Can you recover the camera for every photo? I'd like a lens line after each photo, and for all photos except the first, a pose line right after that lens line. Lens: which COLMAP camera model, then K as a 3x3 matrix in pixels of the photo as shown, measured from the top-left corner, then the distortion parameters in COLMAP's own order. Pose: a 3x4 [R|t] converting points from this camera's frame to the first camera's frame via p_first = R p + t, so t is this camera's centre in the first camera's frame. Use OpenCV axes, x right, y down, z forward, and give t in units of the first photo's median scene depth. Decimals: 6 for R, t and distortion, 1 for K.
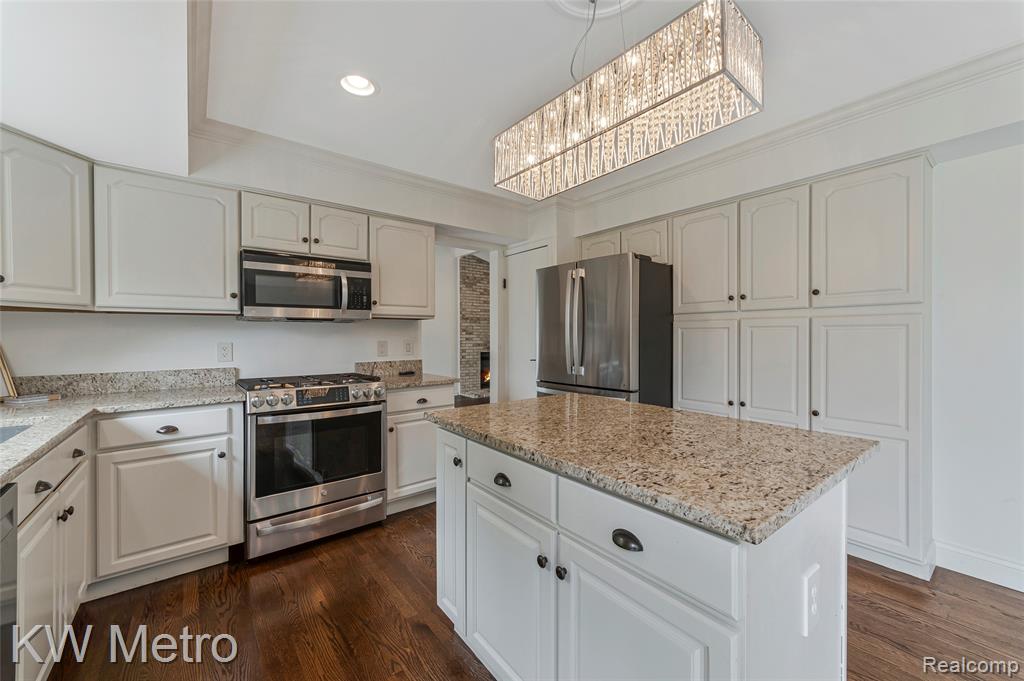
lens RADIAL K [[400.0, 0, 516.1], [0, 400.0, 334.9], [0, 0, 1]] dist [0.001869, 0.000111]
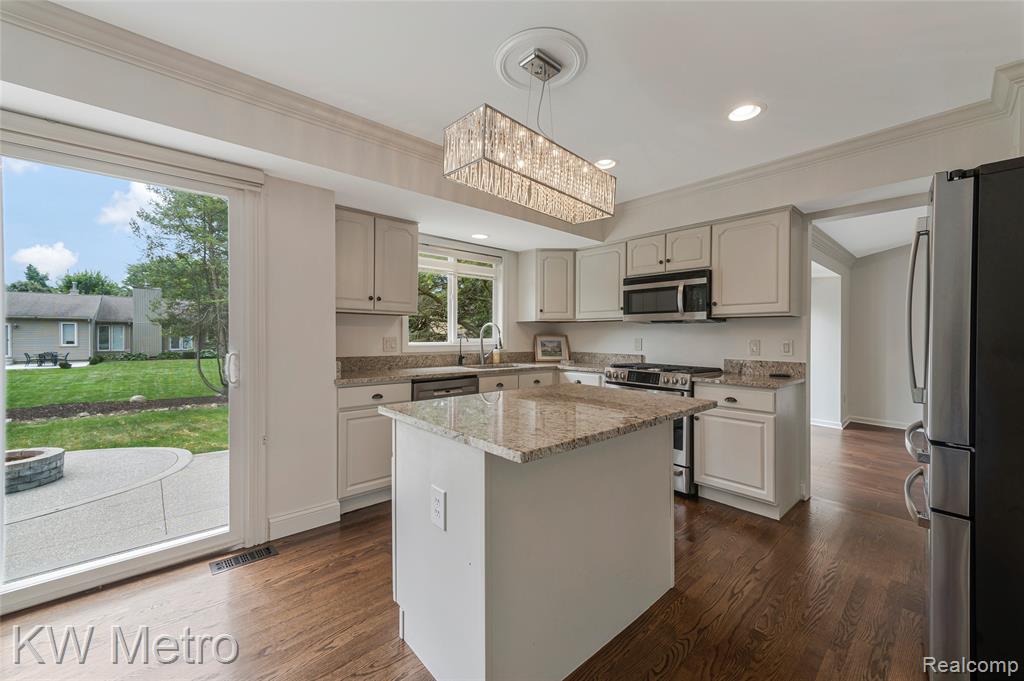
lens RADIAL K [[400.0, 0, 516.1], [0, 400.0, 334.9], [0, 0, 1]] dist [0.001869, 0.000111]
pose [[0.064029, 0.005092, -0.997935, 0.753107], [-0.005344, 0.999974, 0.004760, 0.001362], [0.997934, 0.005028, 0.064055, 0.418550]]
